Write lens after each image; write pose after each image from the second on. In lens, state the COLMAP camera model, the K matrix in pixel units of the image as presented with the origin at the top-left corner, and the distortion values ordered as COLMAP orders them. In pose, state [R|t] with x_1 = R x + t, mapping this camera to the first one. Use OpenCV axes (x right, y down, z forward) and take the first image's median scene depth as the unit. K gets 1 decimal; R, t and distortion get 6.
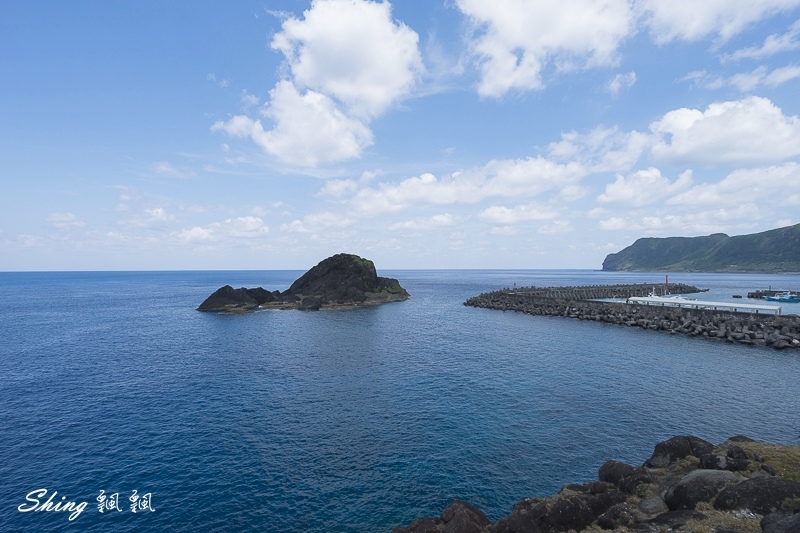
lens RADIAL K [[364.6, 0, 416.9], [0, 364.6, 258.8], [0, 0, 1]] dist [0.006555, -0.001171]
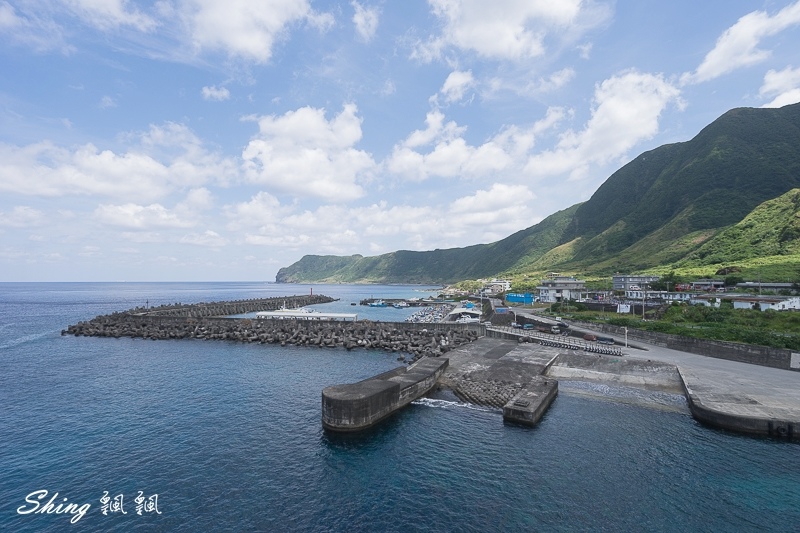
lens RADIAL K [[364.6, 0, 404.4], [0, 364.6, 264.2], [0, 0, 1]] dist [0.006555, -0.001171]
pose [[0.680820, 0.032300, 0.731738, 0.130453], [-0.017313, 0.999458, -0.028010, -0.007683], [-0.732246, 0.006402, 0.681010, 0.011347]]
